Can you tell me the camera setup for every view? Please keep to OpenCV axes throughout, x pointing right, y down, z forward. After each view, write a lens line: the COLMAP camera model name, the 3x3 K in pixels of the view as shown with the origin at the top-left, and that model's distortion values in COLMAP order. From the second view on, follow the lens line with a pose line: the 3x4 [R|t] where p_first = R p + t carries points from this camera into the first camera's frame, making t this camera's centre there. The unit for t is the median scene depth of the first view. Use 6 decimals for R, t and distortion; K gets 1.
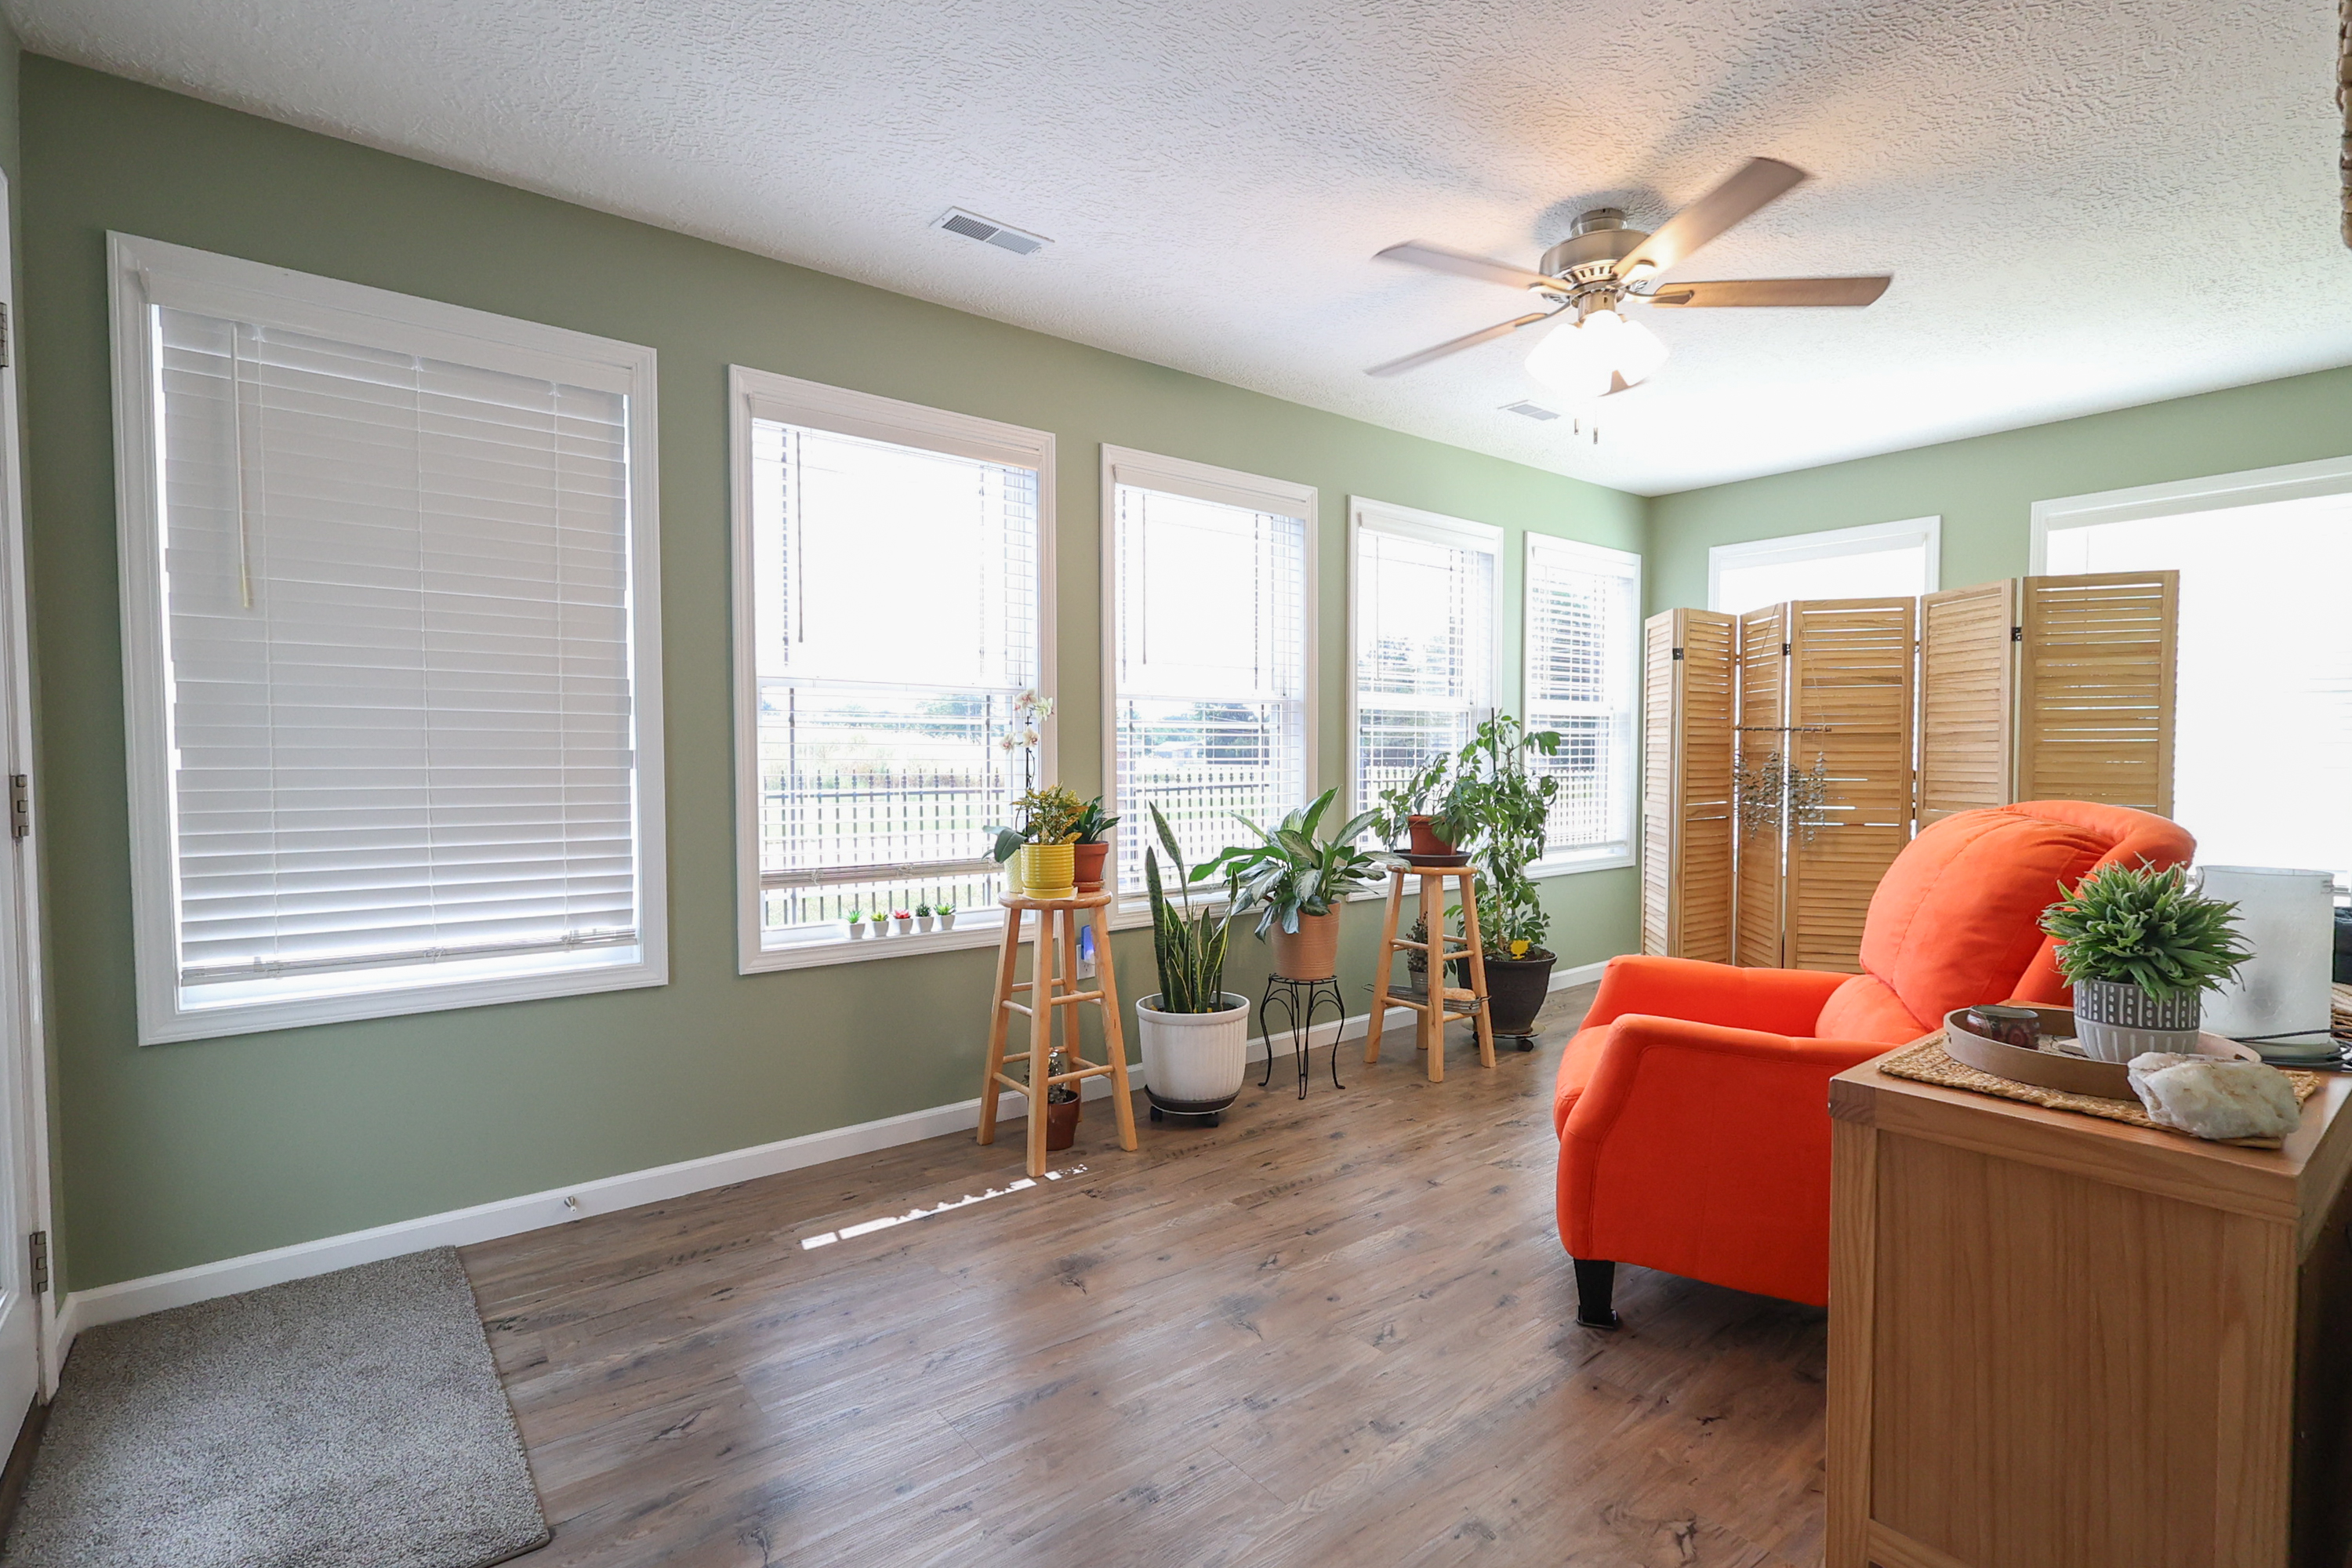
lens RADIAL K [[1079.1, 0, 1156.0], [0, 1079.1, 794.3], [0, 0, 1]] dist [-0.004524, 0.000955]
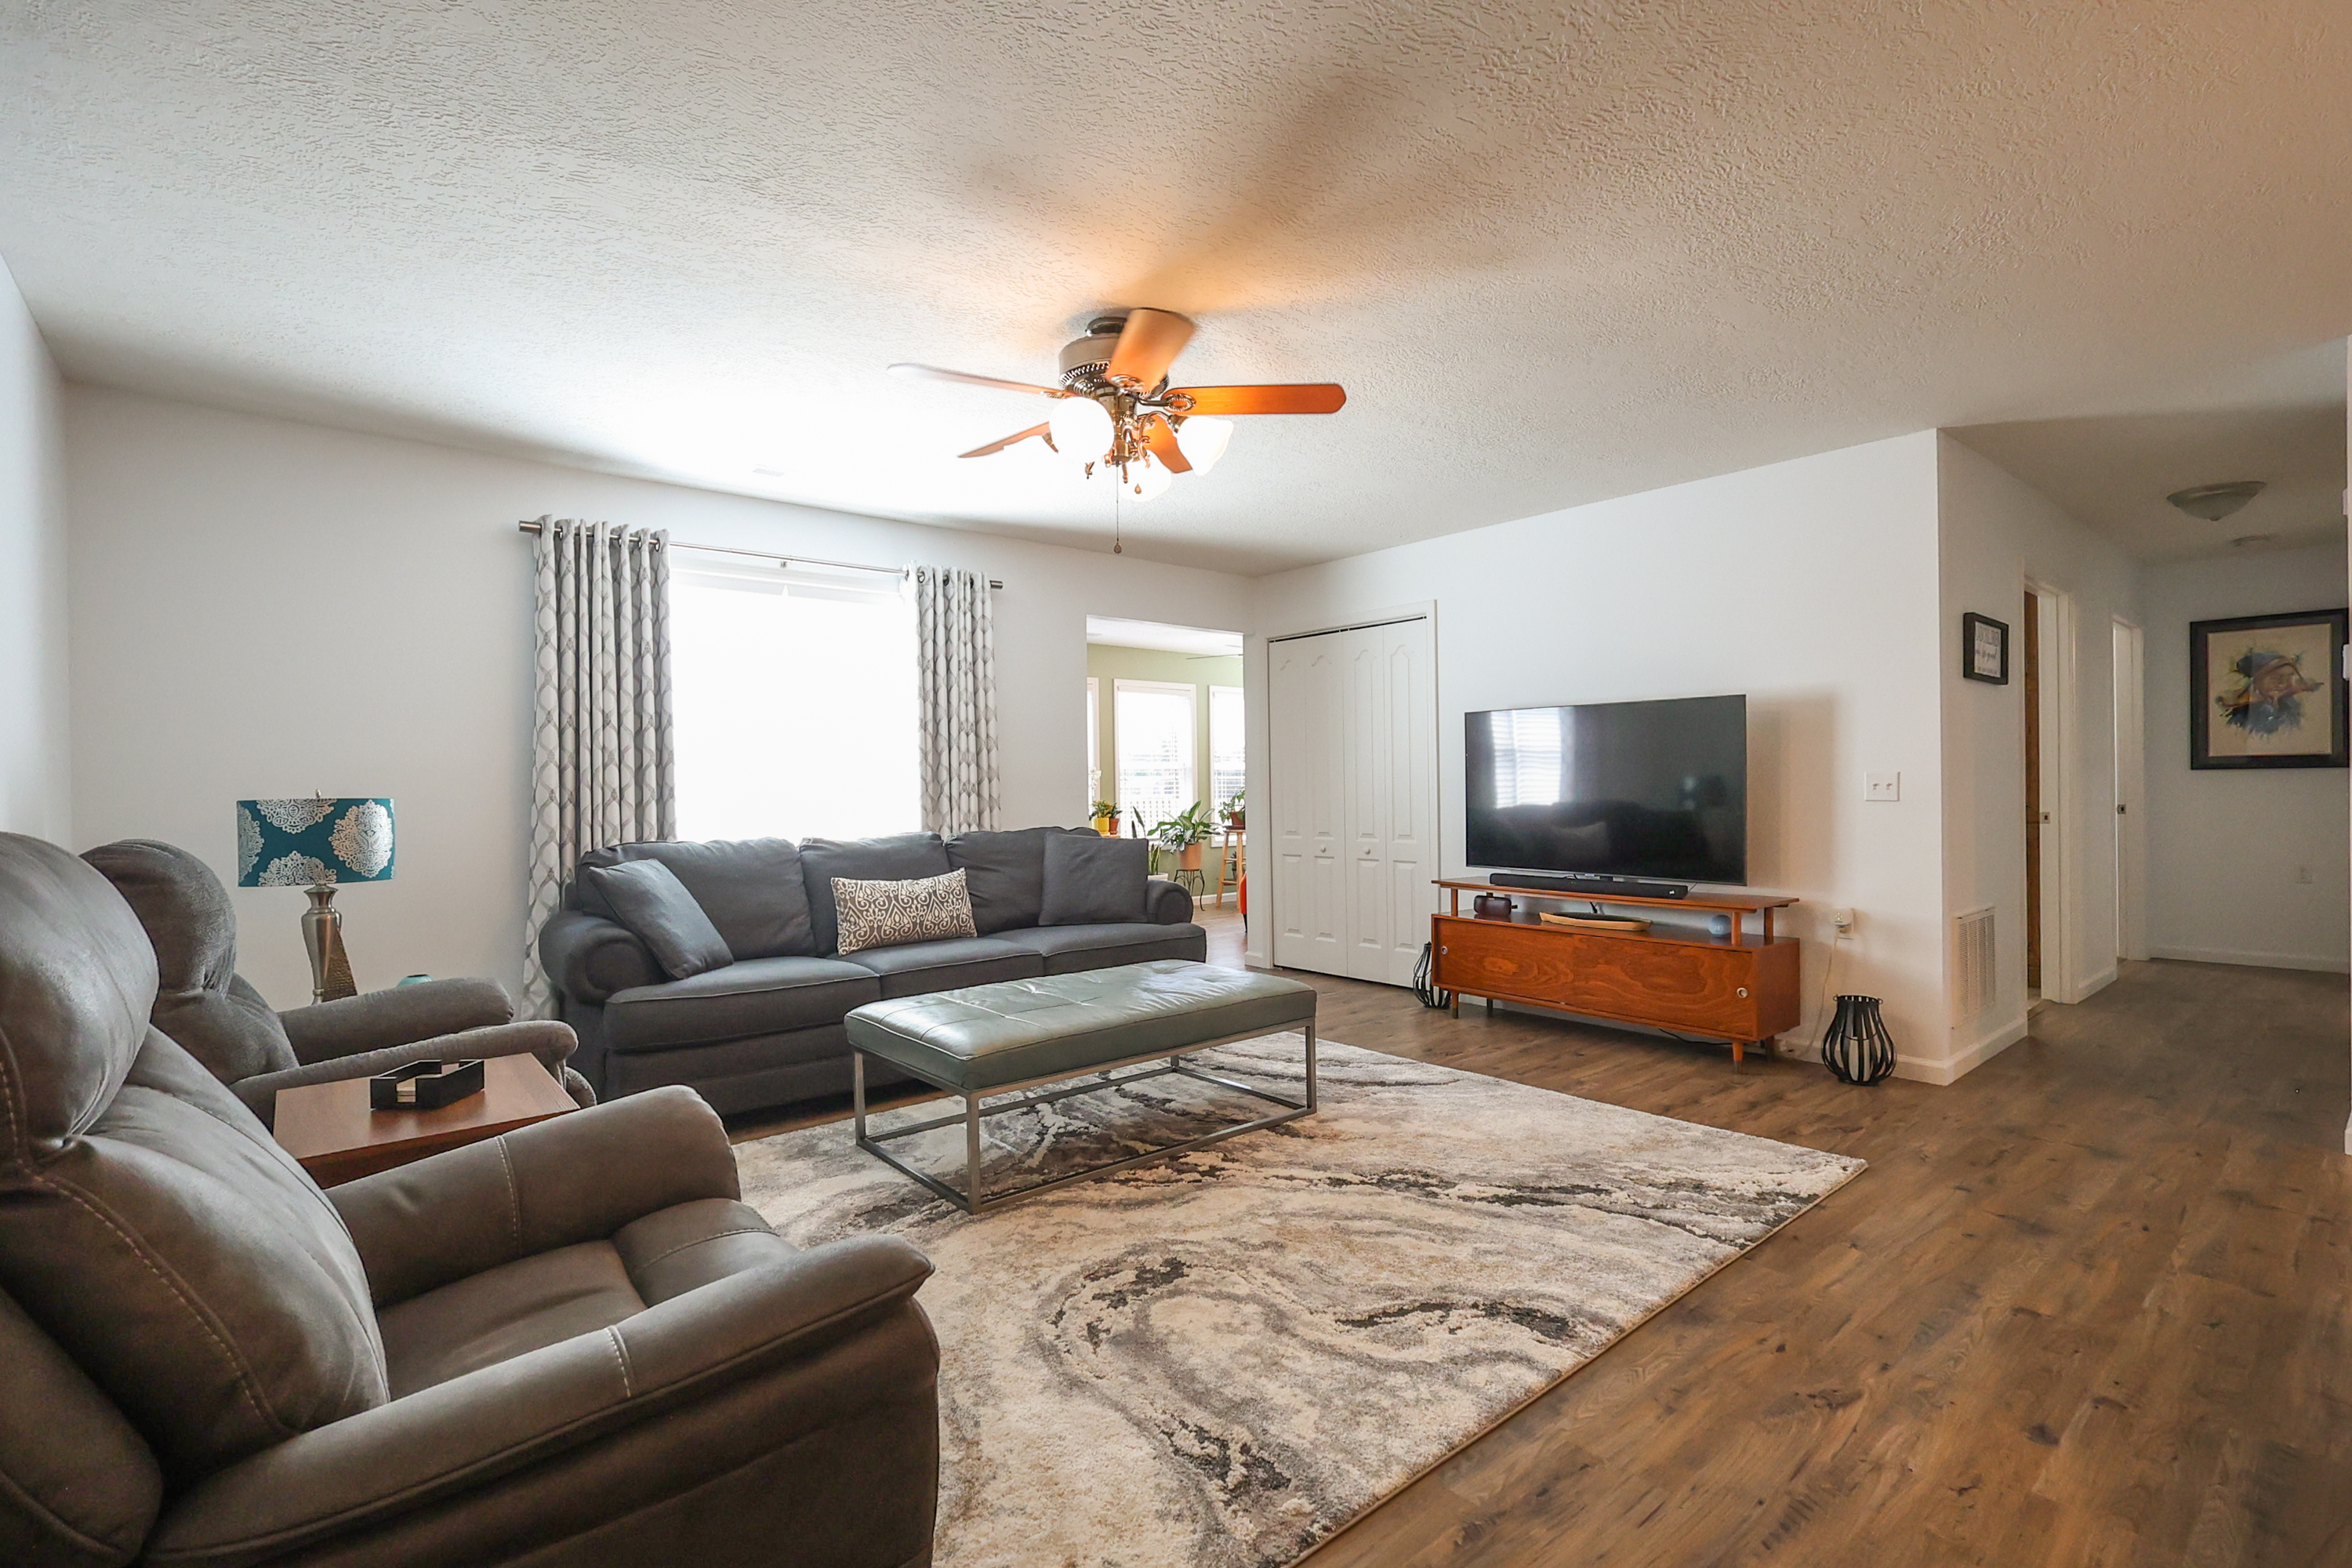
lens RADIAL K [[1079.1, 0, 1171.3], [0, 1079.1, 788.6], [0, 0, 1]] dist [-0.004524, 0.000955]
pose [[0.999180, -0.008254, 0.039643, -0.016935], [0.009562, 0.999412, -0.032914, 0.062618], [-0.039348, 0.033266, 0.998672, -2.008850]]
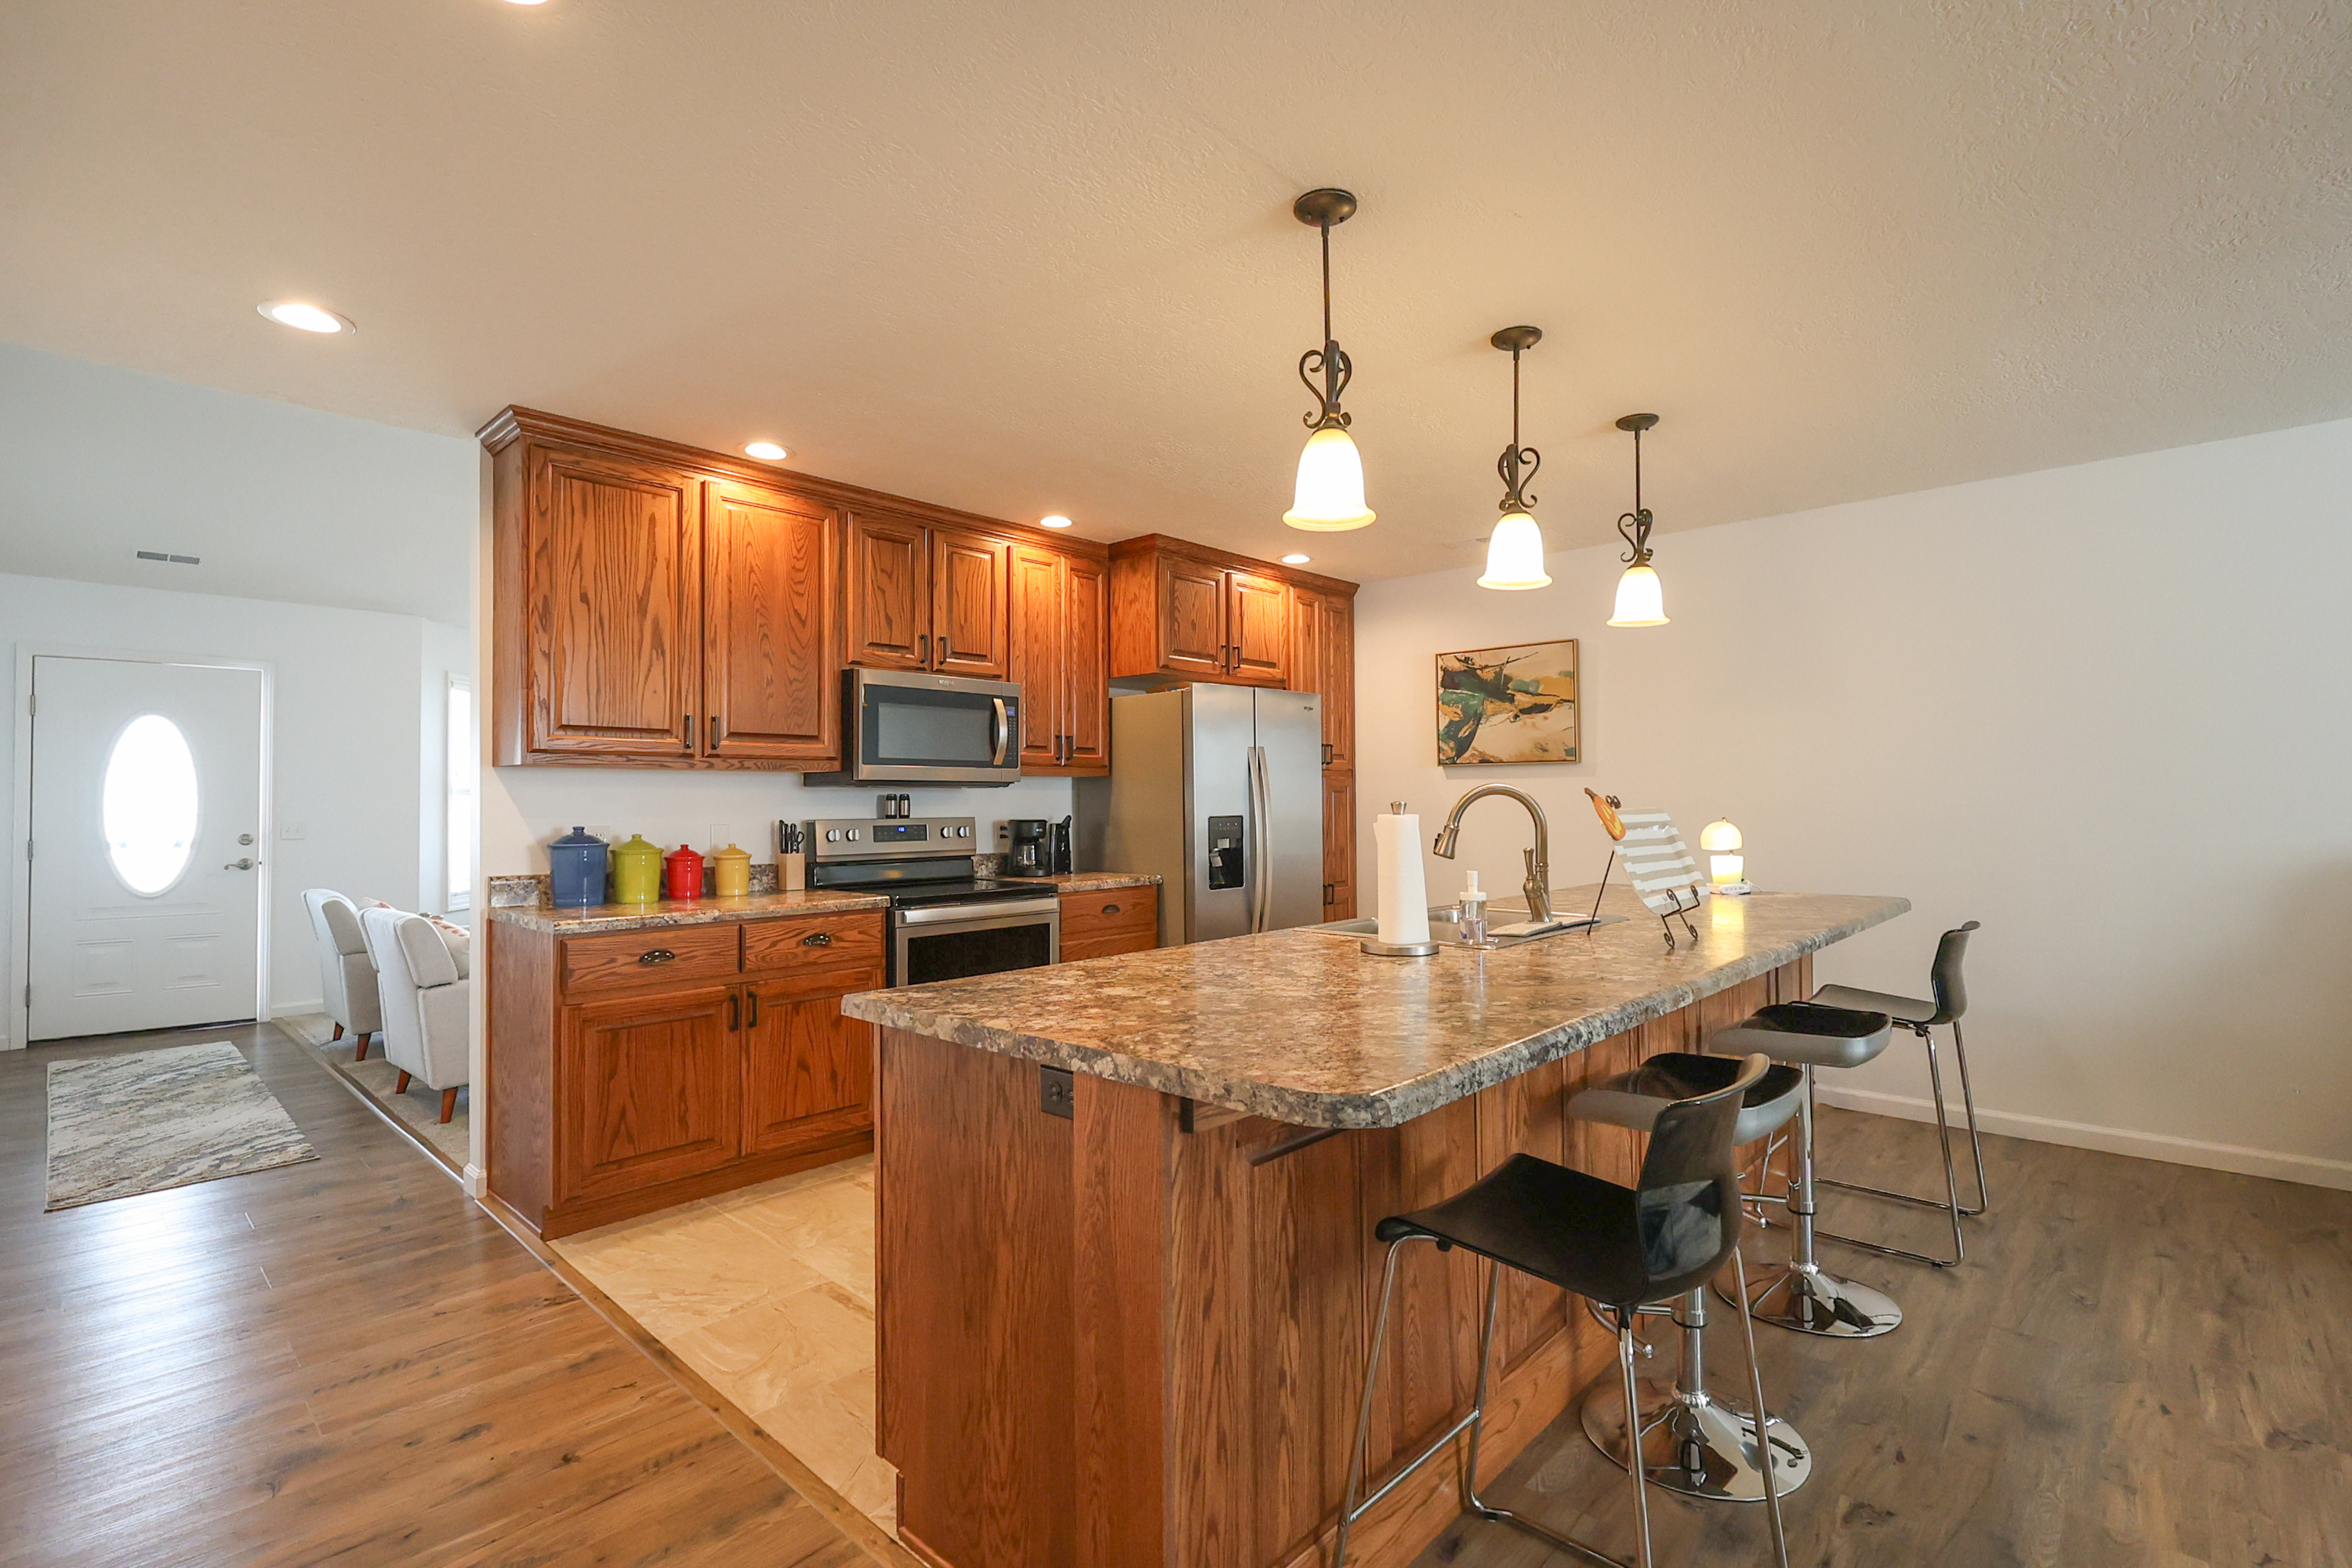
lens RADIAL K [[1079.1, 0, 1181.2], [0, 1079.1, 790.5], [0, 0, 1]] dist [-0.004524, 0.000955]
pose [[-0.986564, 0.007599, -0.163195, 1.048083], [0.003527, 0.999676, 0.025226, -0.011317], [0.163334, 0.024311, -0.986271, -1.019576]]
